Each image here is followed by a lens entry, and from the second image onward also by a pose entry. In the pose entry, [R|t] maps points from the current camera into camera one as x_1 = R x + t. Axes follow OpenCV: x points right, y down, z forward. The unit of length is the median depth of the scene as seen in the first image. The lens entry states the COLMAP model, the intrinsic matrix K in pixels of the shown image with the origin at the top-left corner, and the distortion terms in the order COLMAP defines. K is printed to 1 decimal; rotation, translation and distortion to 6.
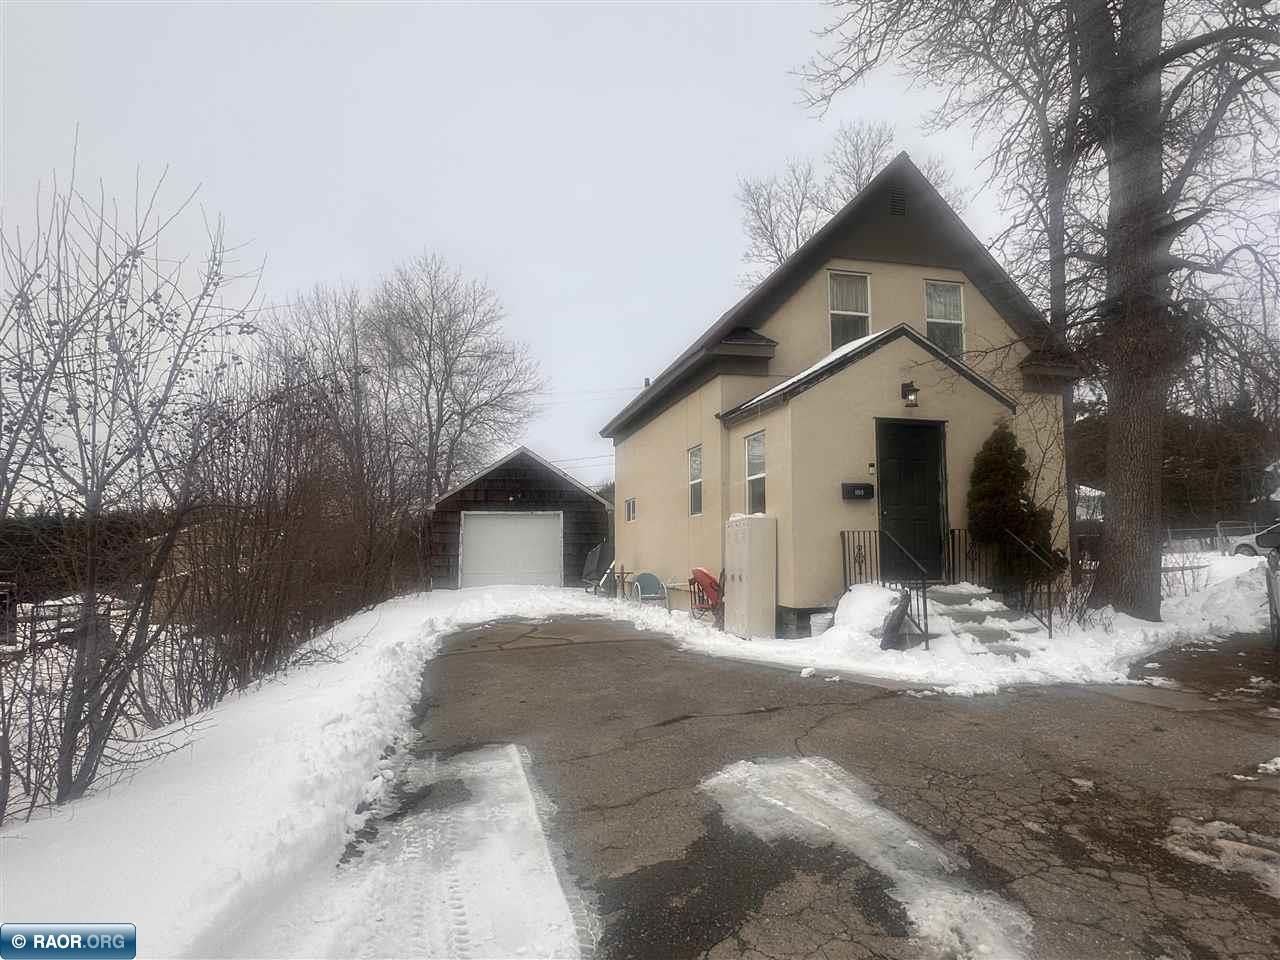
lens RADIAL K [[752.1, 0, 638.7], [0, 752.1, 483.5], [0, 0, 1]] dist [-0.001438, 0.003213]
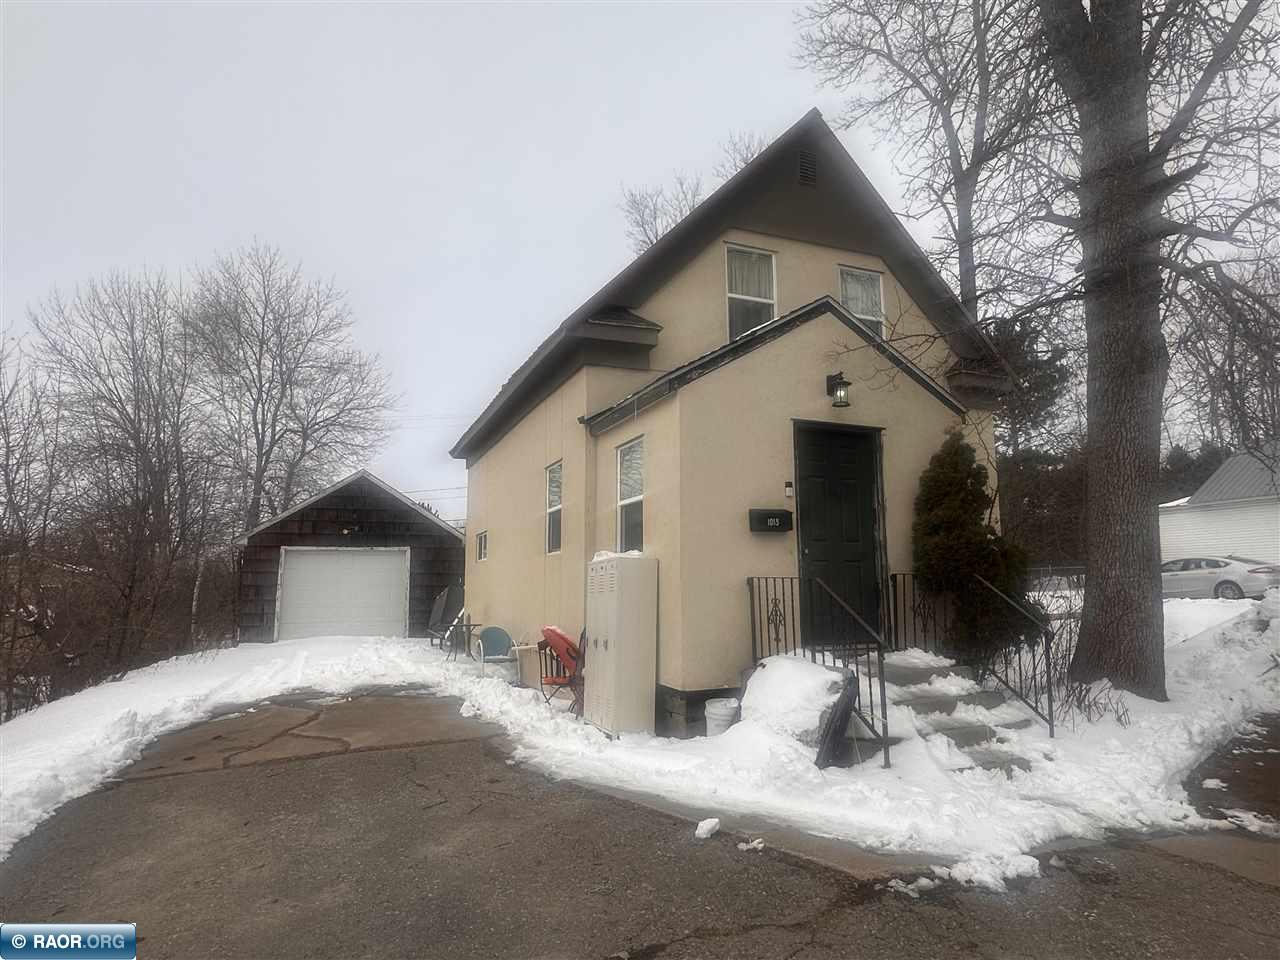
lens RADIAL K [[752.1, 0, 634.8], [0, 752.1, 485.1], [0, 0, 1]] dist [-0.001438, 0.003213]
pose [[0.989005, 0.016611, 0.146945, 0.057669], [-0.009766, 0.998839, -0.047183, 0.011250], [-0.147558, 0.045229, 0.988019, 0.305935]]
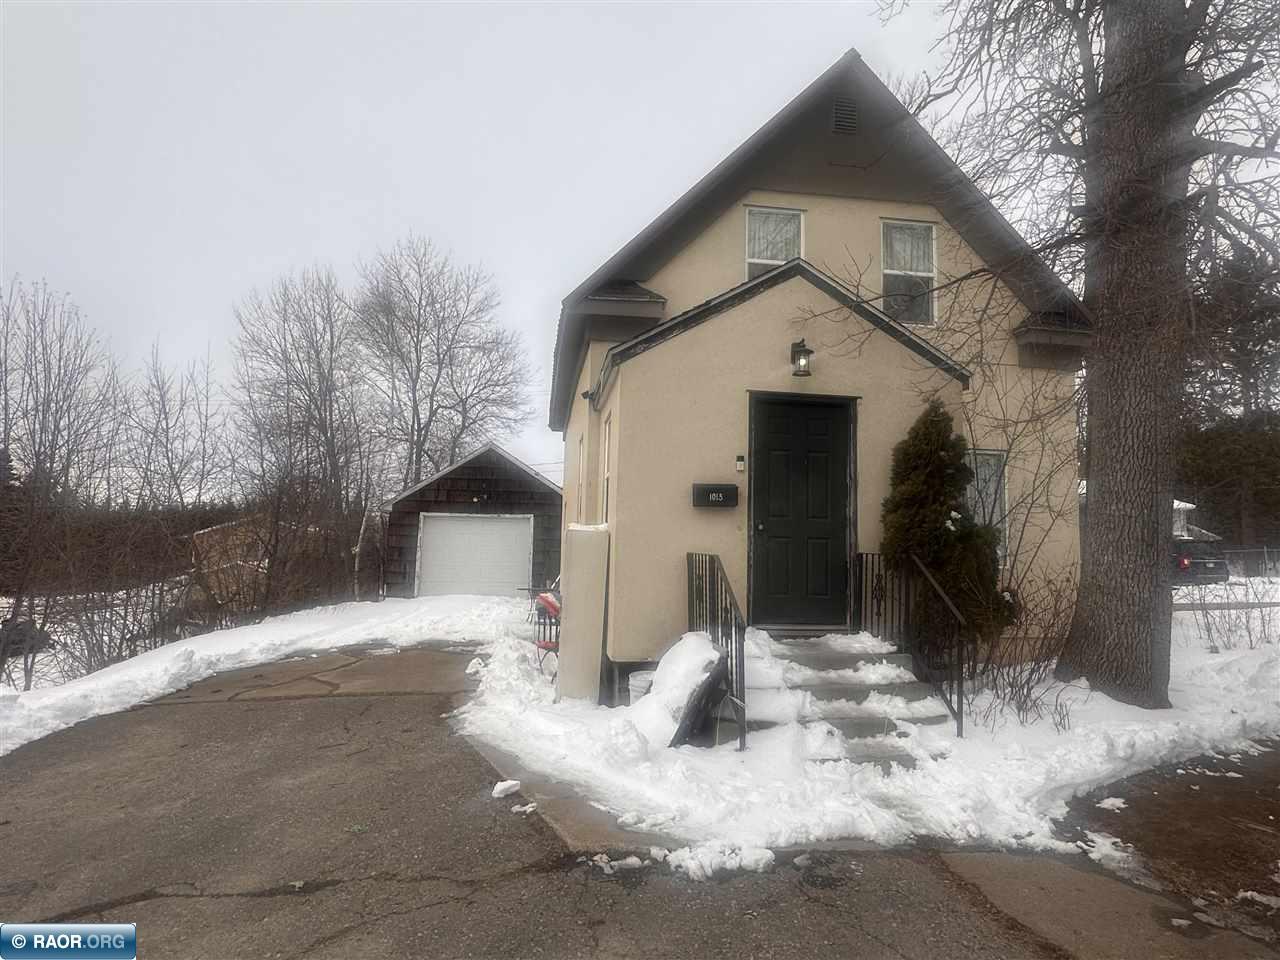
lens RADIAL K [[752.1, 0, 637.7], [0, 752.1, 483.3], [0, 0, 1]] dist [-0.001438, 0.003213]
pose [[0.994554, 0.014816, -0.103160, 0.282346], [-0.015335, 0.999873, -0.004241, 0.003030], [0.103084, 0.005800, 0.994656, 0.290035]]
